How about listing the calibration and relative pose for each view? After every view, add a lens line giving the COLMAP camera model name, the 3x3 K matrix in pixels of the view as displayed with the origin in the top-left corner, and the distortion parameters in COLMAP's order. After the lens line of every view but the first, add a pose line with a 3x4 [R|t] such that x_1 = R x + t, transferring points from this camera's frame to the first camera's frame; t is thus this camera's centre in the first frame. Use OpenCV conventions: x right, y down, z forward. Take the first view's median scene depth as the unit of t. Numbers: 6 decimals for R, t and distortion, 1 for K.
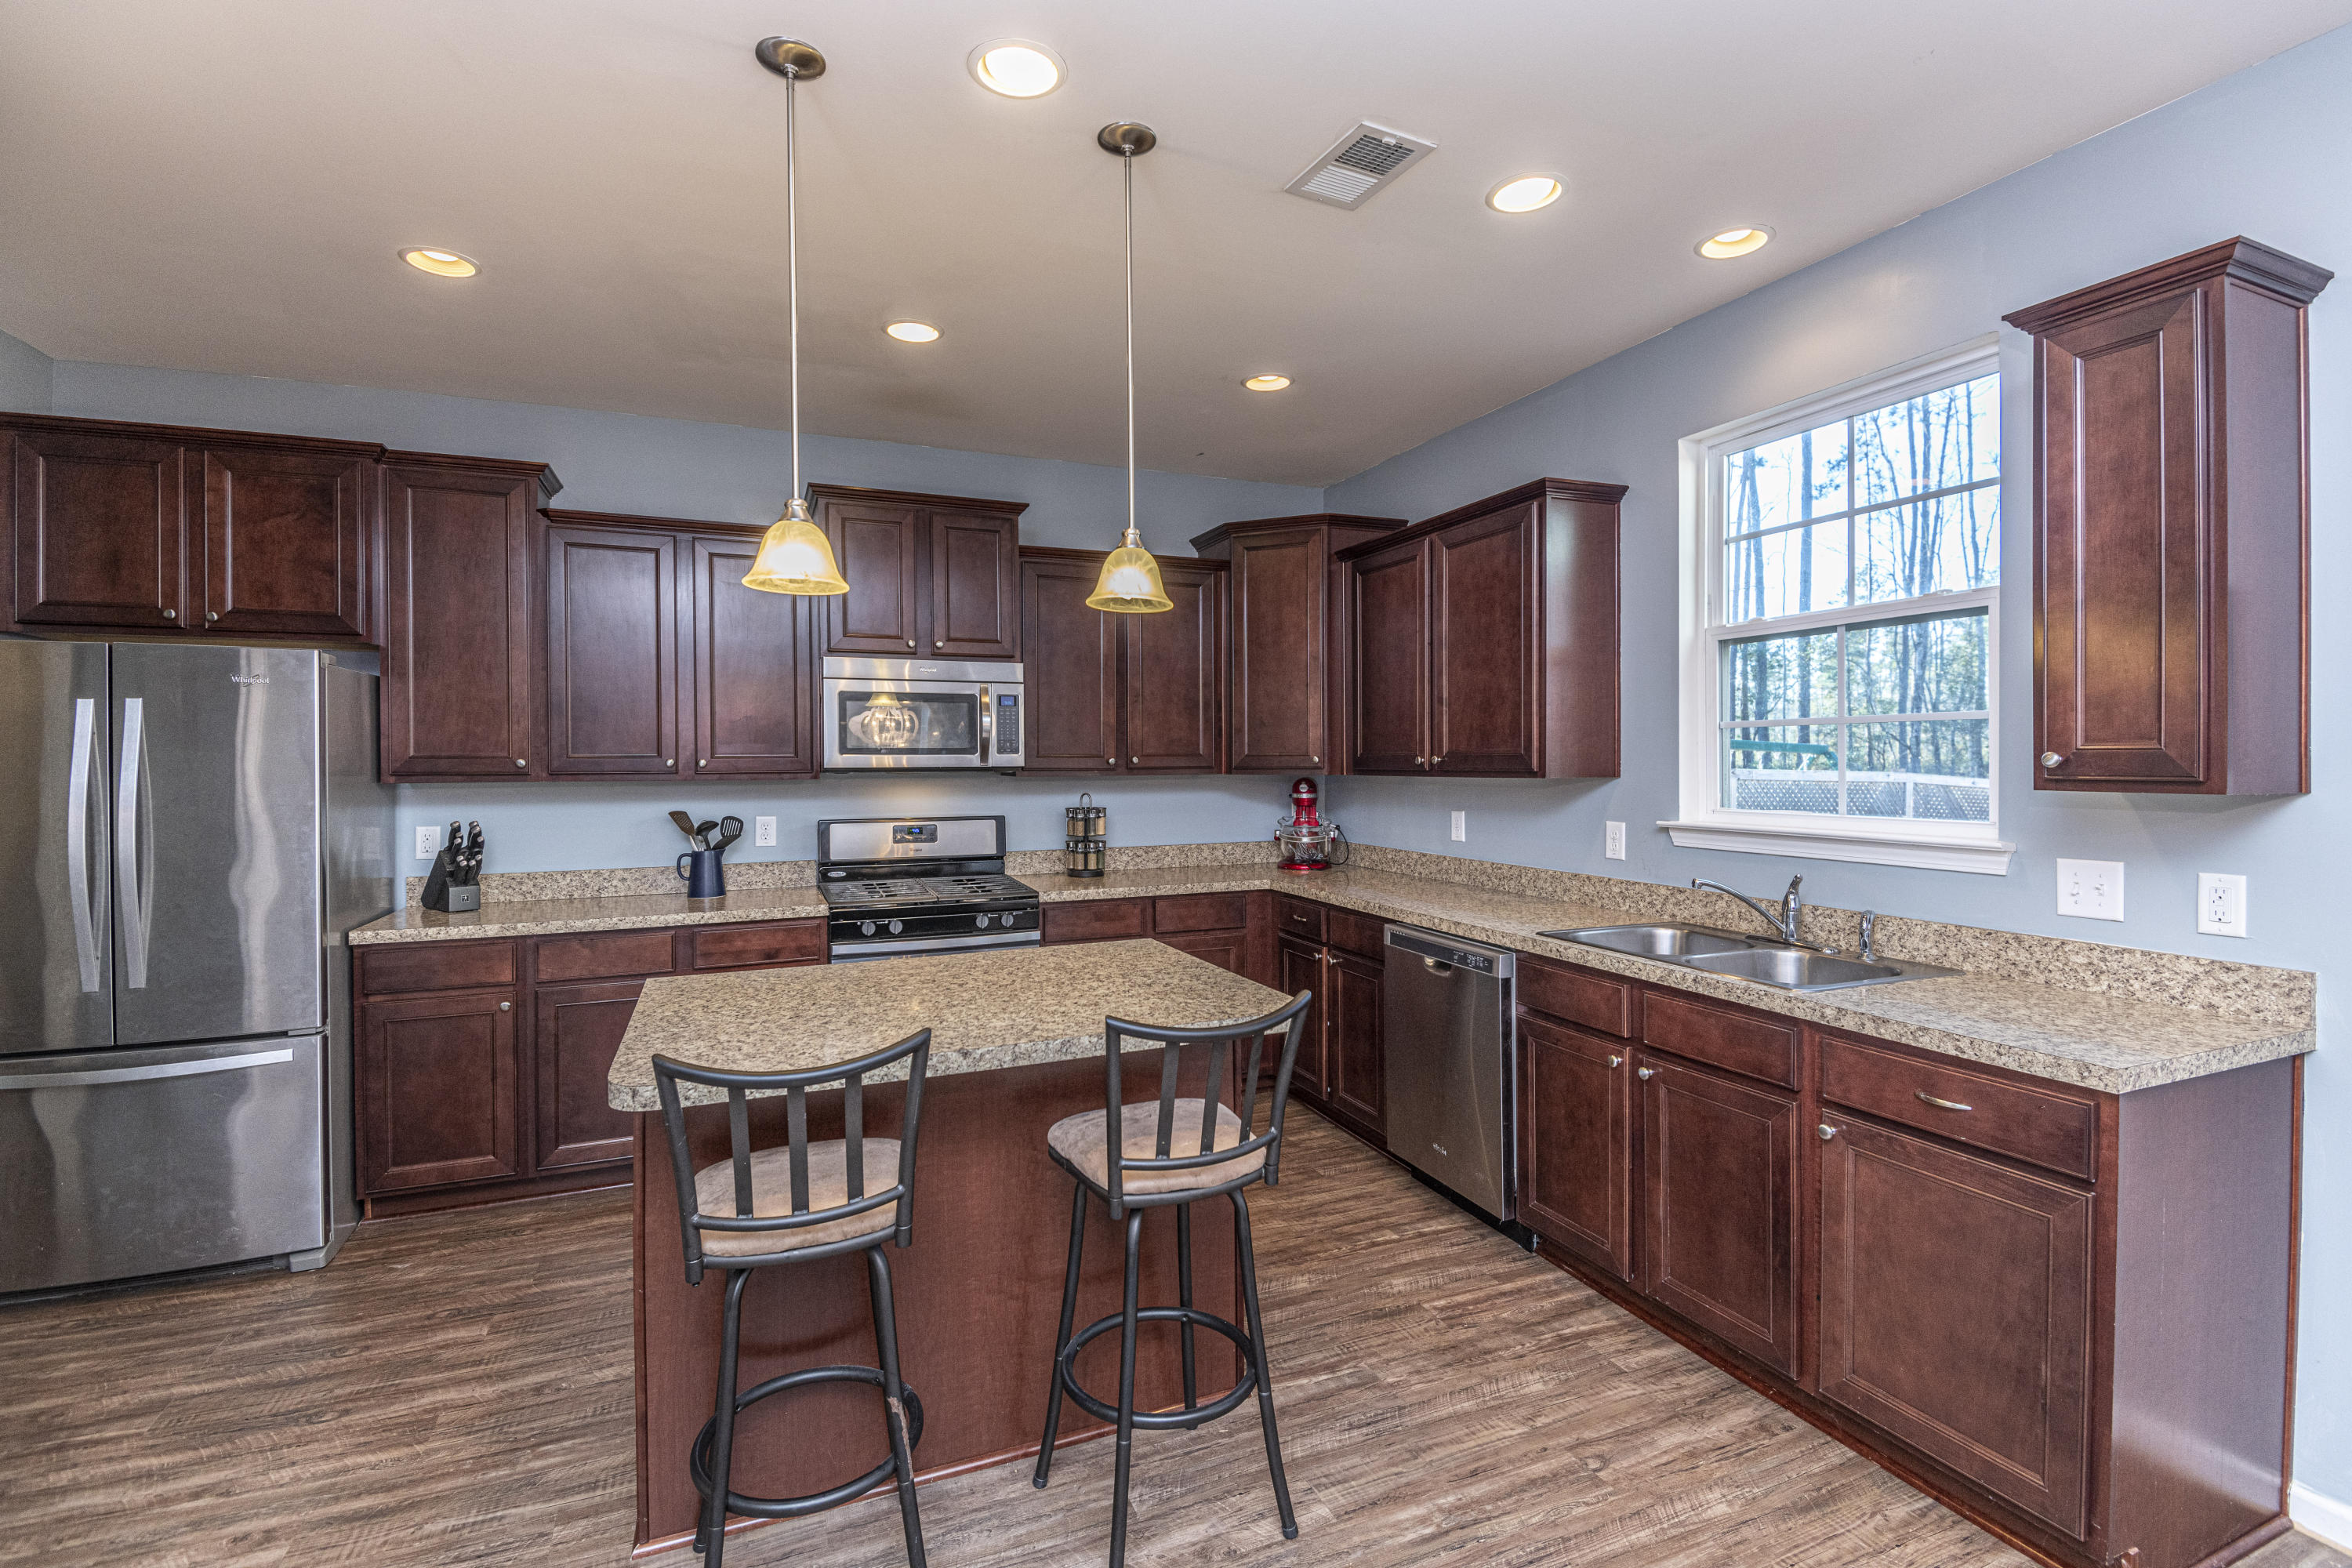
lens RADIAL K [[1080.3, 0, 1170.9], [0, 1080.3, 764.2], [0, 0, 1]] dist [0.027633, -0.022610]
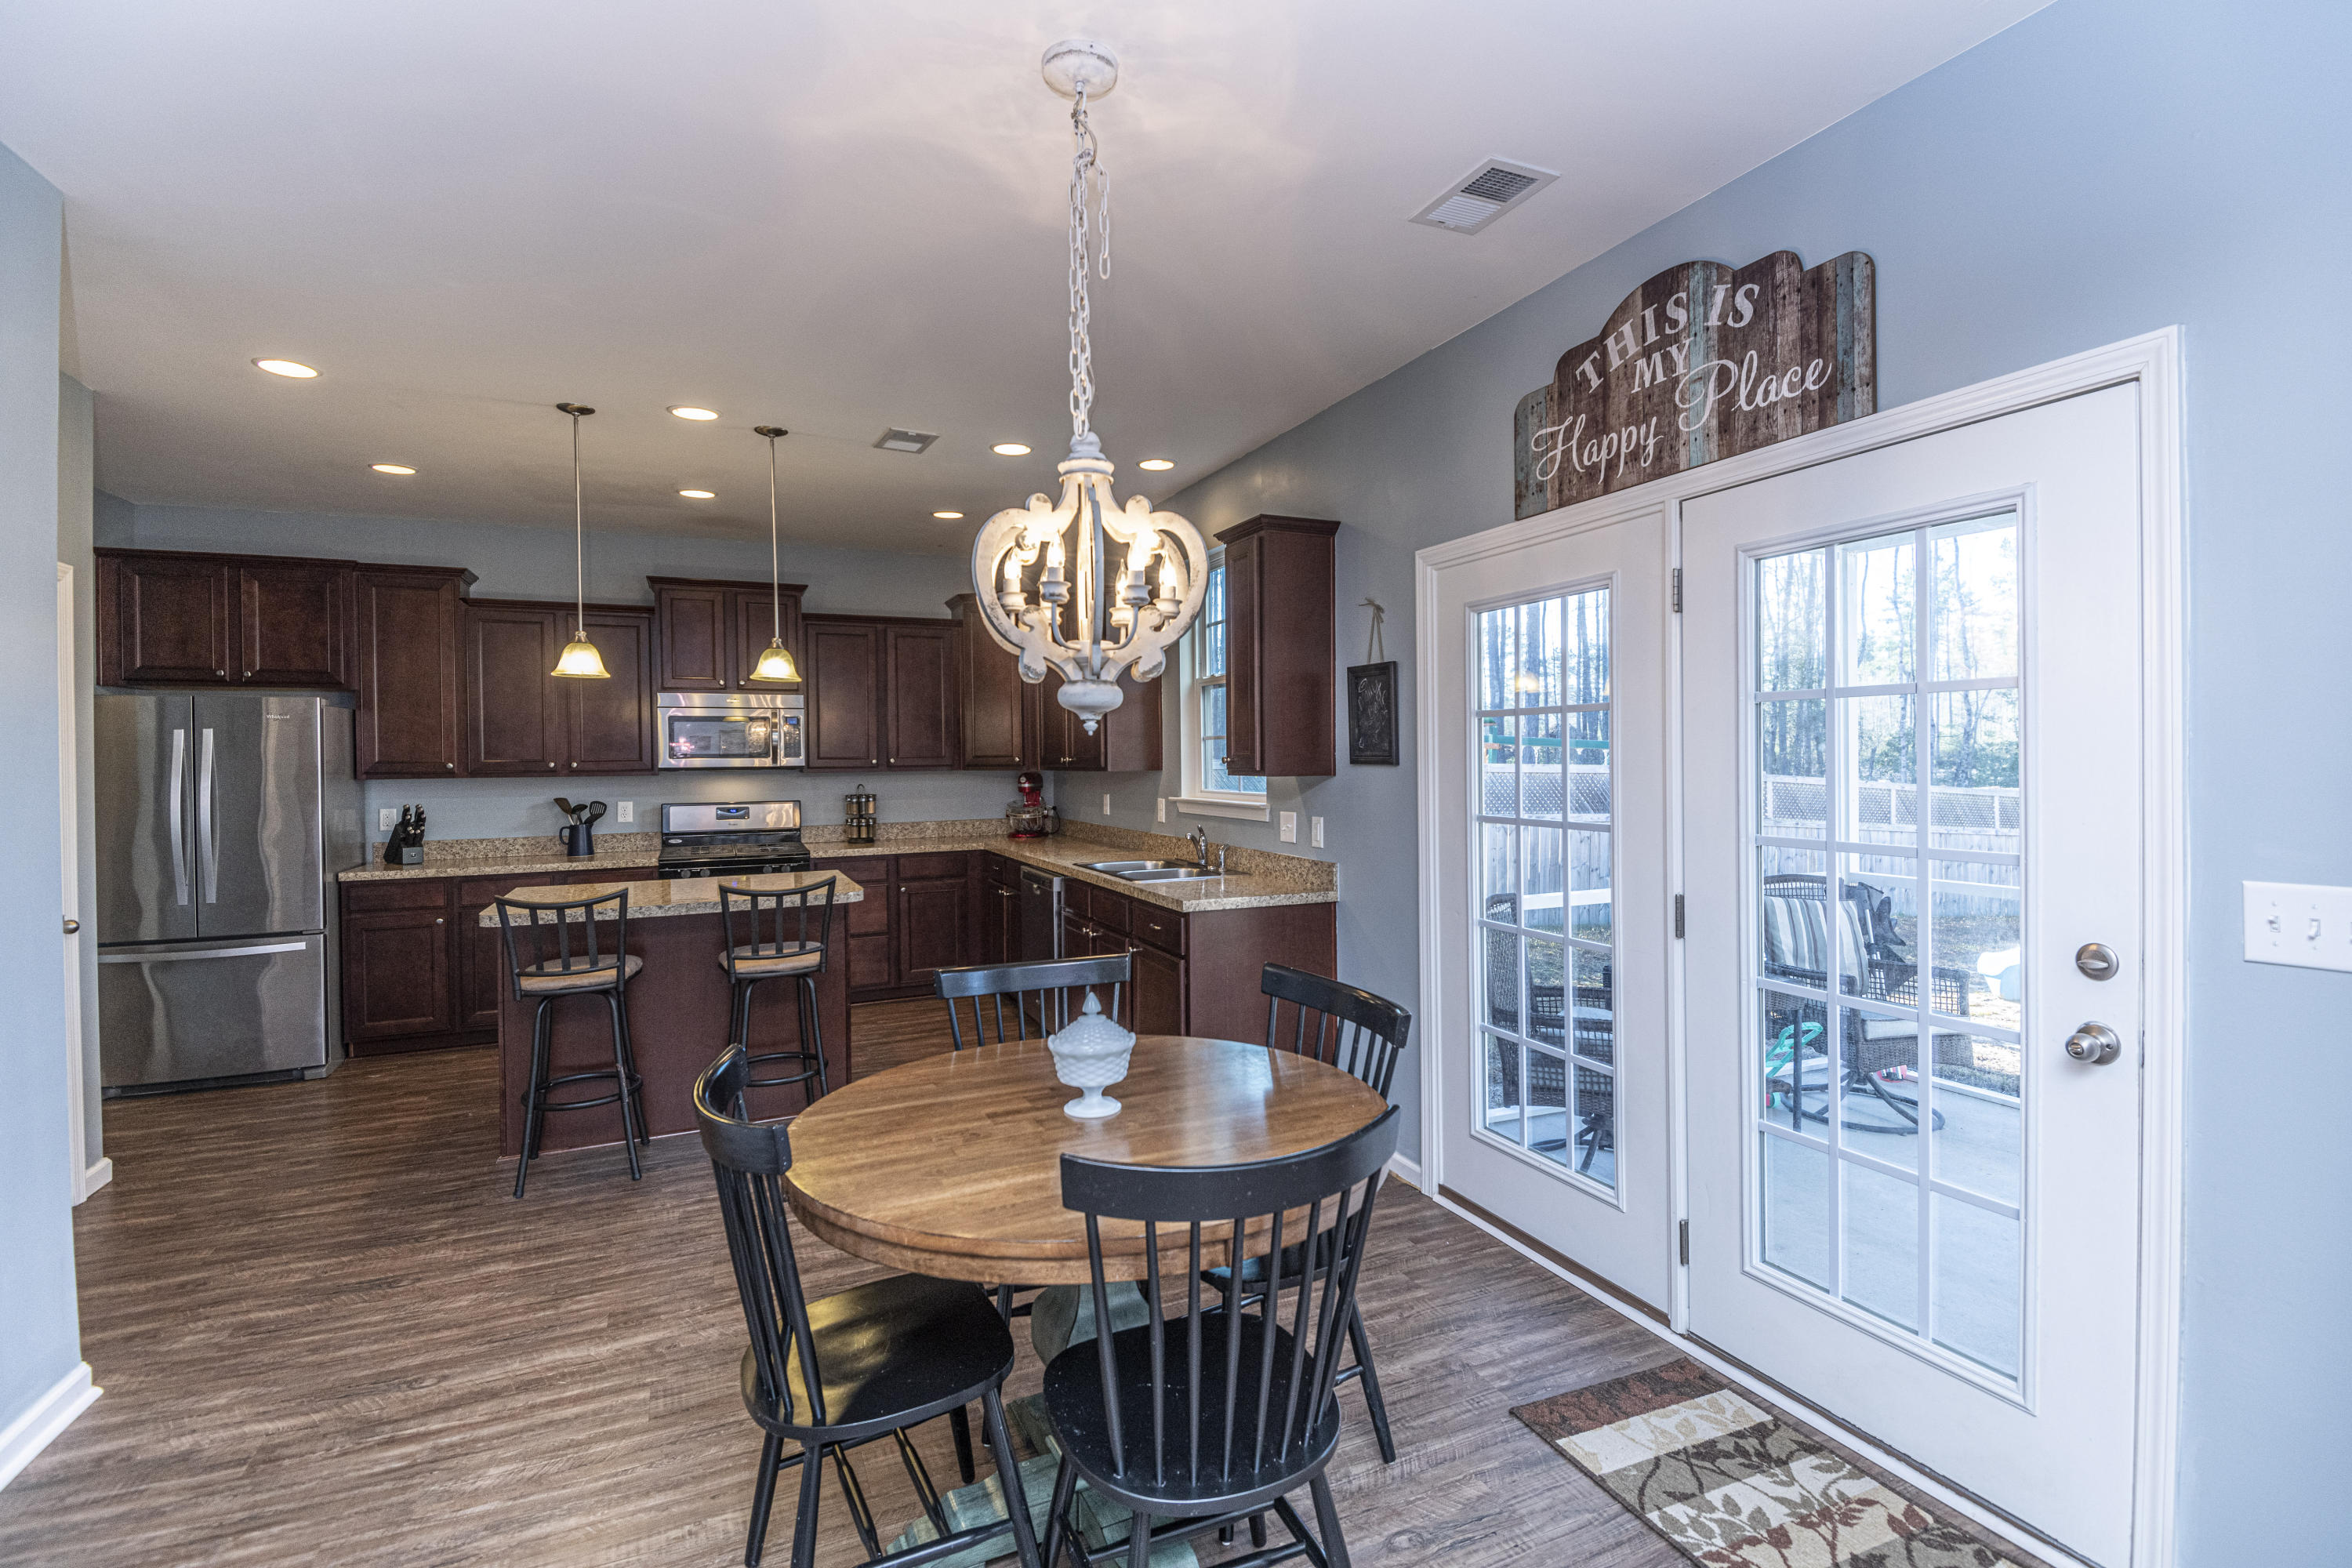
lens RADIAL K [[1080.3, 0, 1170.9], [0, 1080.3, 764.2], [0, 0, 1]] dist [0.027633, -0.022610]
pose [[0.999545, -0.007038, 0.029342, 0.372437], [0.006975, 0.999973, 0.002232, 0.000087], [-0.029356, -0.002026, 0.999567, -0.561577]]
